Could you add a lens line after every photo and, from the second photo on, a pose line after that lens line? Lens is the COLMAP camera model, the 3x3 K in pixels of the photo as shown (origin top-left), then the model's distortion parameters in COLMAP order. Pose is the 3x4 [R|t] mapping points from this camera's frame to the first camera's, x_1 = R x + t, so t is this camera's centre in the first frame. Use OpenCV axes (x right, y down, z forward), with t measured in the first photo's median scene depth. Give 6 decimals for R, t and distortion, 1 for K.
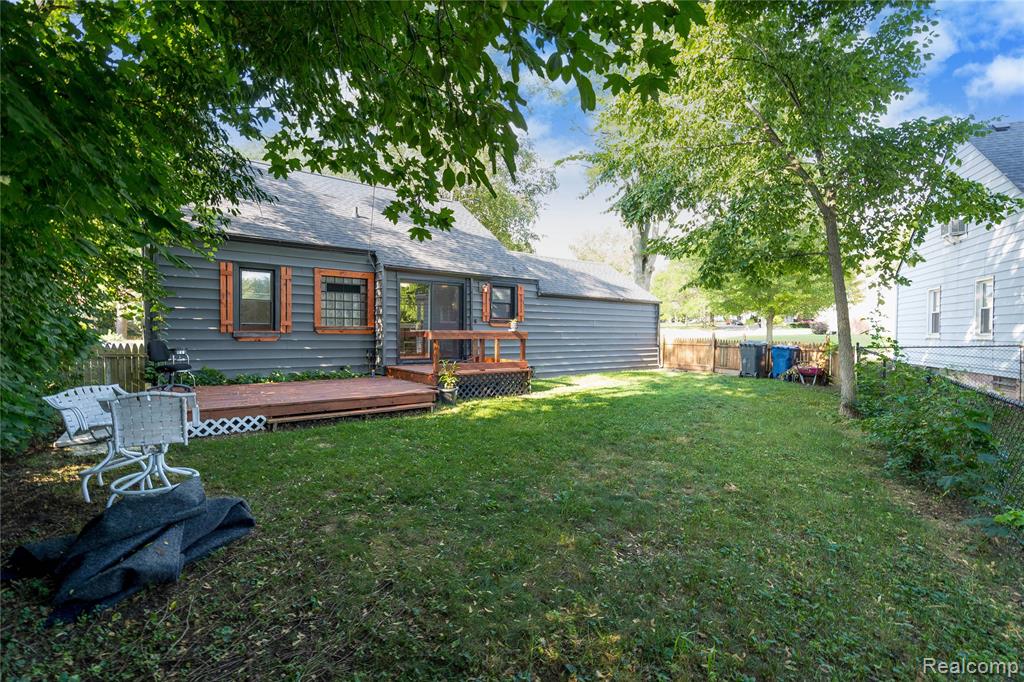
lens RADIAL K [[471.8, 0, 503.9], [0, 471.8, 337.6], [0, 0, 1]] dist [0.004774, 0.000512]
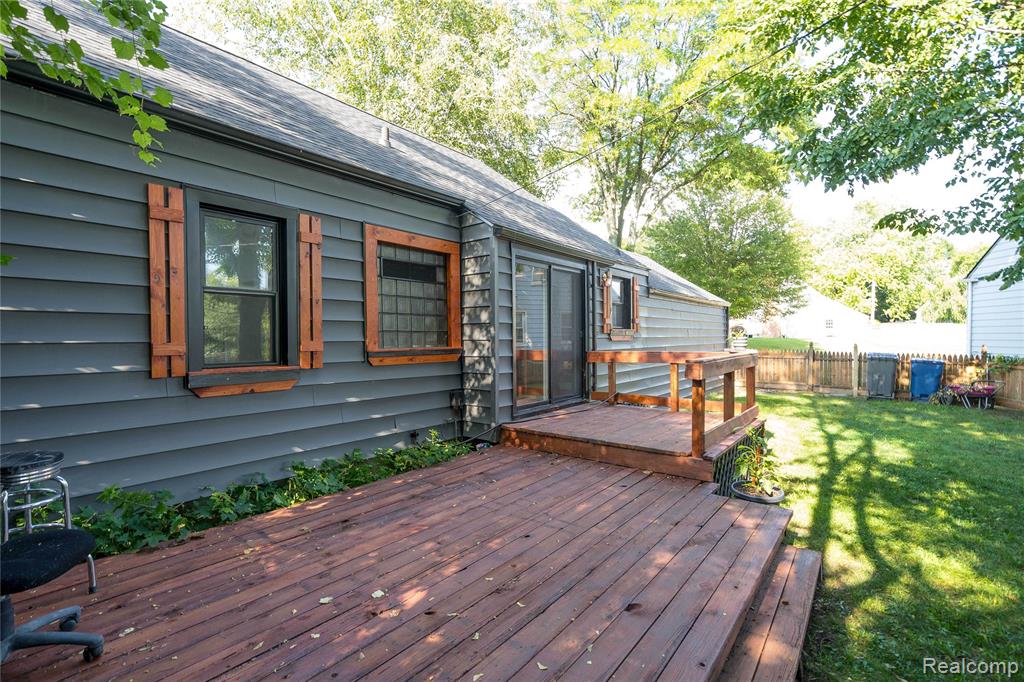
lens RADIAL K [[471.8, 0, 501.2], [0, 471.8, 337.8], [0, 0, 1]] dist [0.004774, 0.000512]
pose [[0.970950, -0.014926, 0.238815, -0.369053], [0.017504, 0.999809, -0.008676, -0.029134], [-0.238640, 0.012605, 0.971026, 0.507622]]
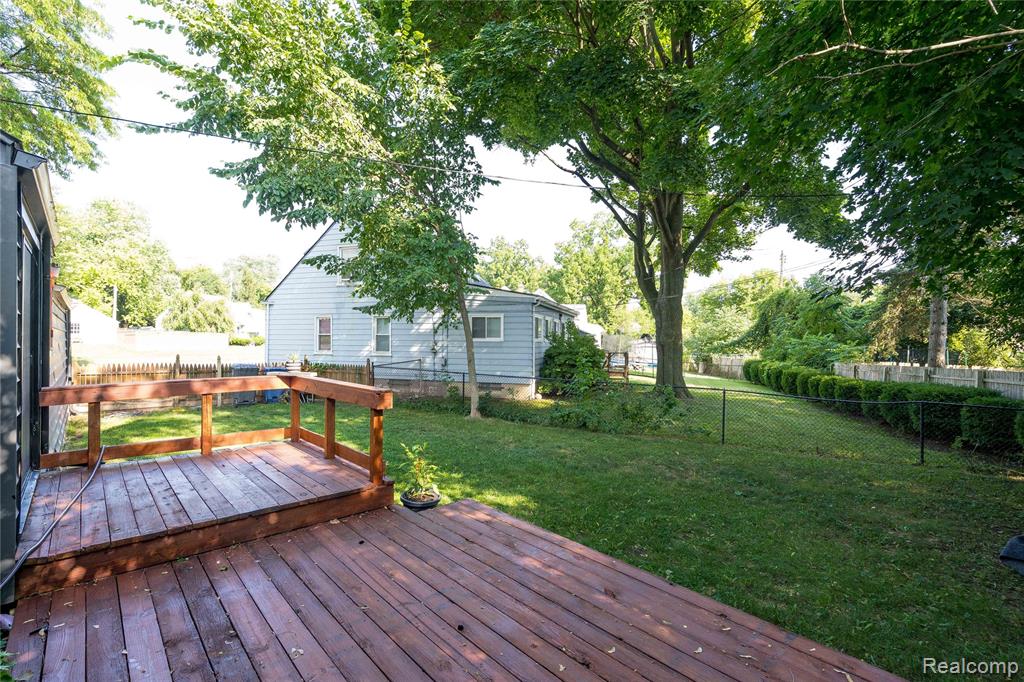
lens RADIAL K [[471.8, 0, 496.5], [0, 471.8, 338.4], [0, 0, 1]] dist [0.004774, 0.000512]
pose [[-0.073257, -0.010882, 0.997254, -0.515908], [0.013010, 0.999845, 0.011866, -0.057563], [-0.997228, 0.013844, -0.073104, 0.762542]]
